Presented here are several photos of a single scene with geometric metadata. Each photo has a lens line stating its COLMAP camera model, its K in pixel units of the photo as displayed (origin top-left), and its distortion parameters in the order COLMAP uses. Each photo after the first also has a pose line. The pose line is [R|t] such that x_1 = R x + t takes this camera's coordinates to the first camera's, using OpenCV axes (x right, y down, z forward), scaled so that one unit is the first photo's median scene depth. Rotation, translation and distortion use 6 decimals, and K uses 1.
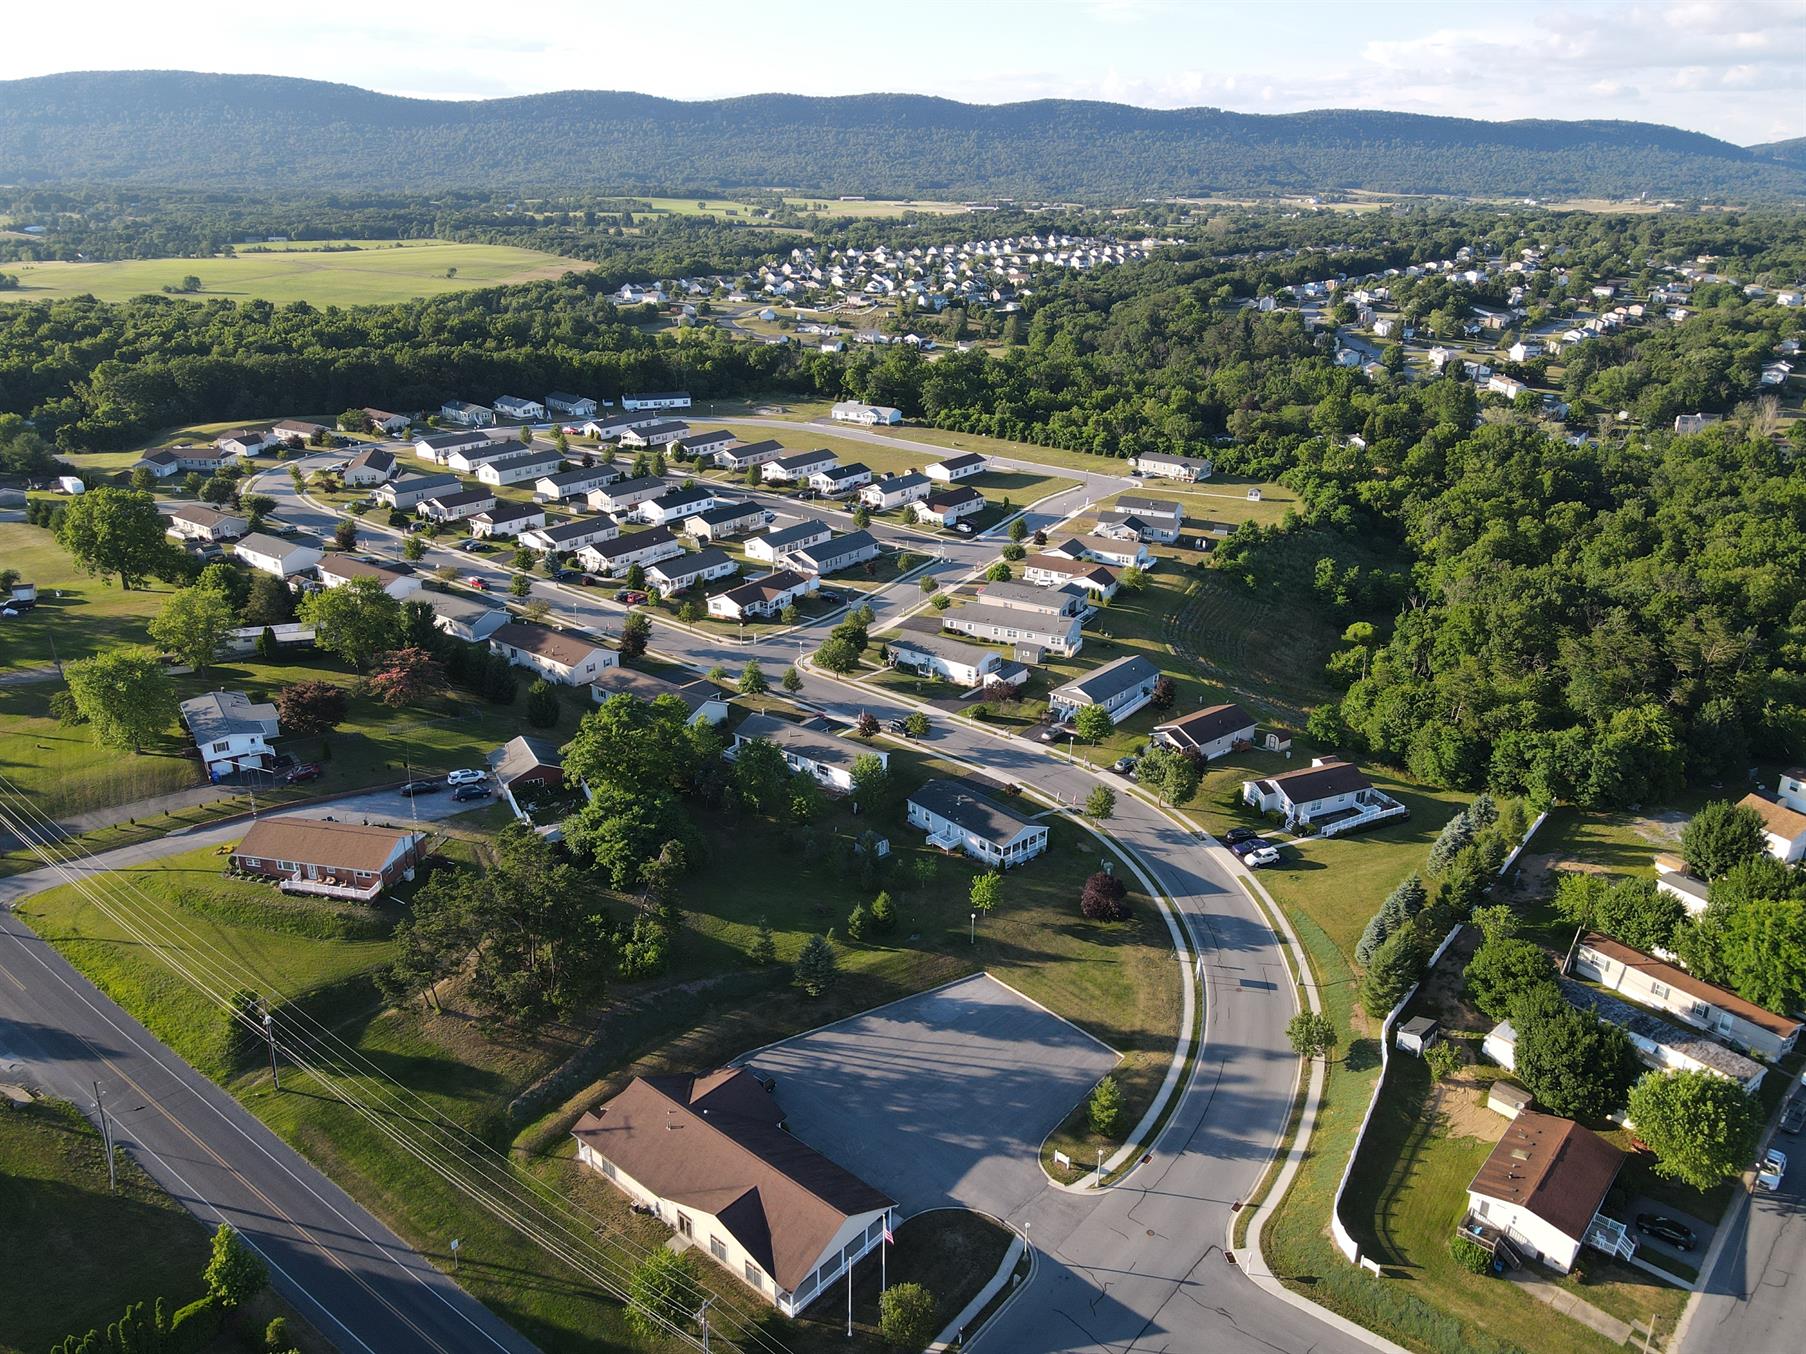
lens RADIAL K [[1348.0, 0, 903.0], [0, 1348.0, 677.0], [0, 0, 1]] dist [0.001327, 0.033712]
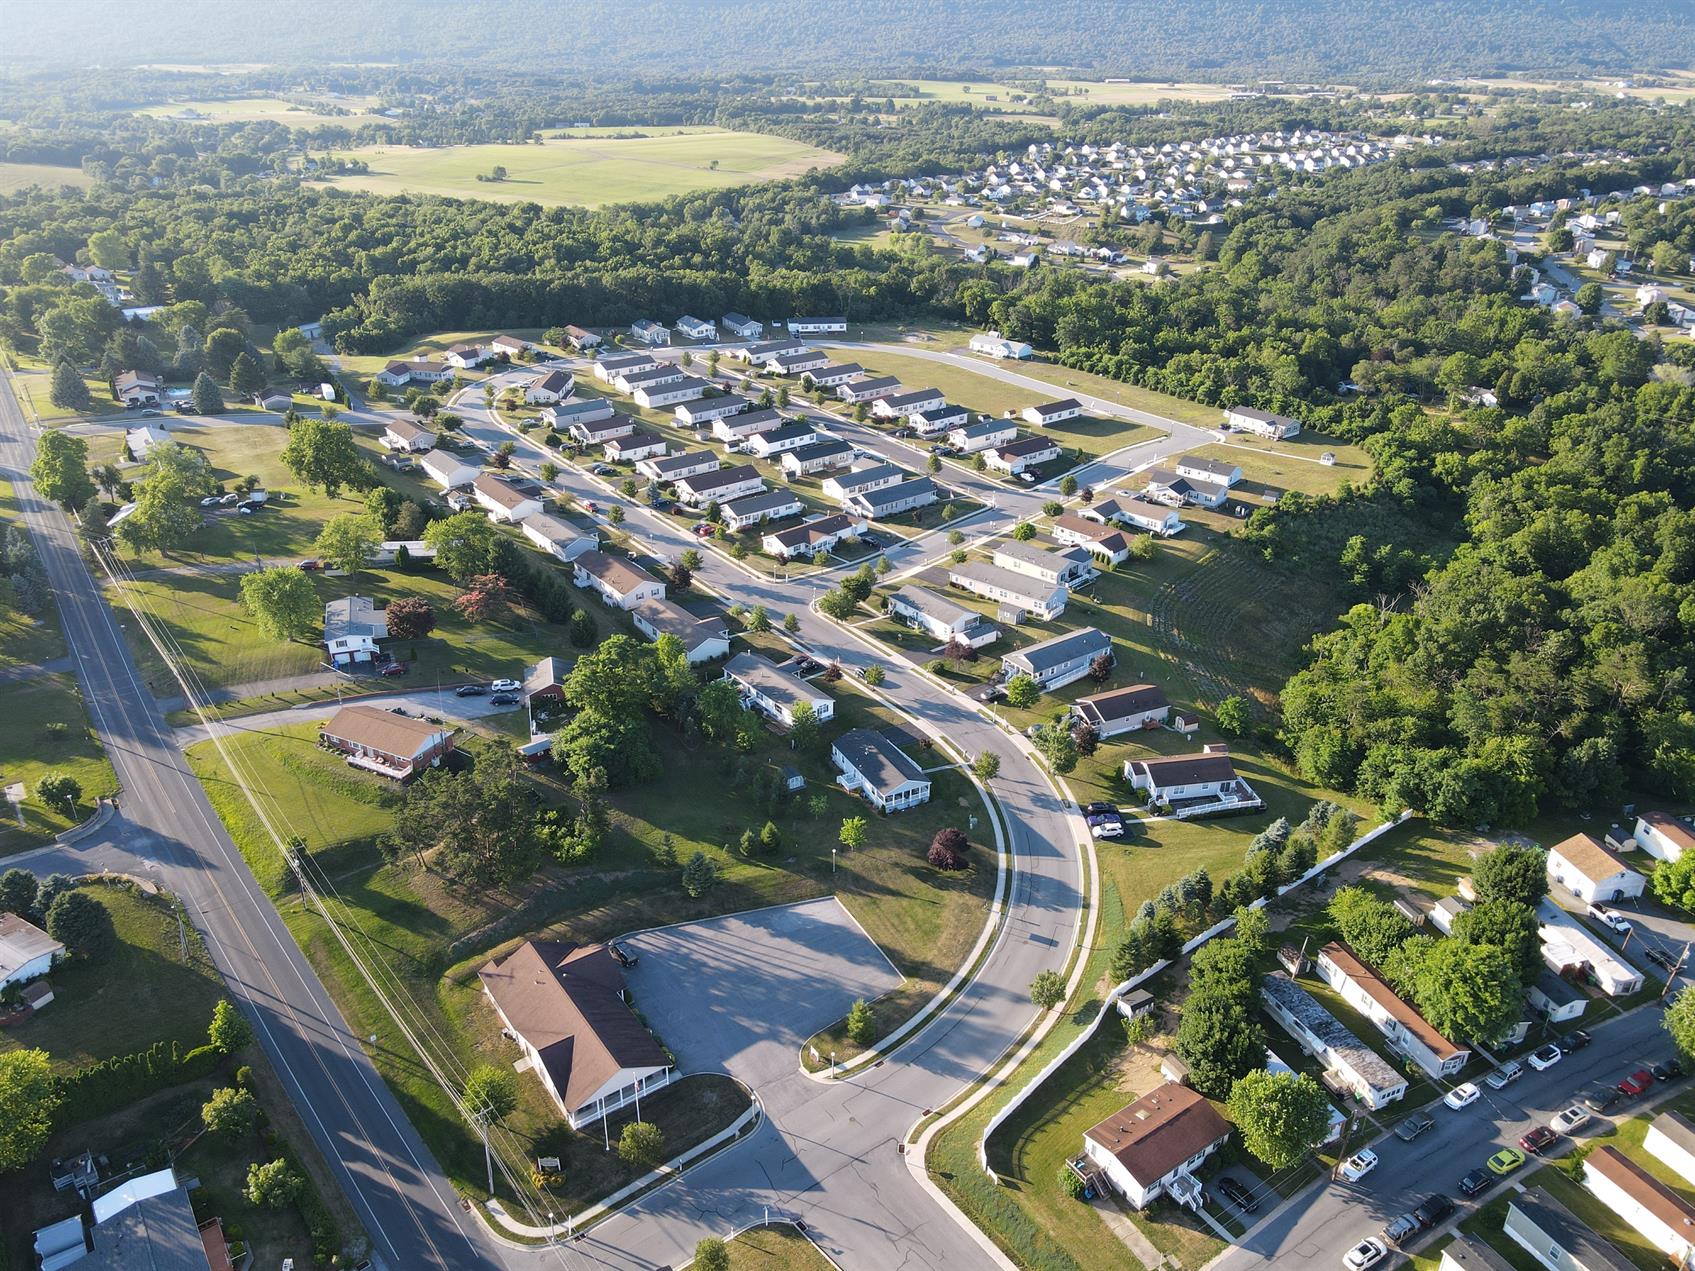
lens RADIAL K [[1265.1, 0, 847.5], [0, 1265.1, 635.5], [0, 0, 1]] dist [0.001327, 0.033712]
pose [[0.970001, 0.105975, -0.218785, 0.172081], [-0.087669, 0.991913, 0.091773, -0.075852], [0.226742, -0.069839, 0.971448, -0.078505]]
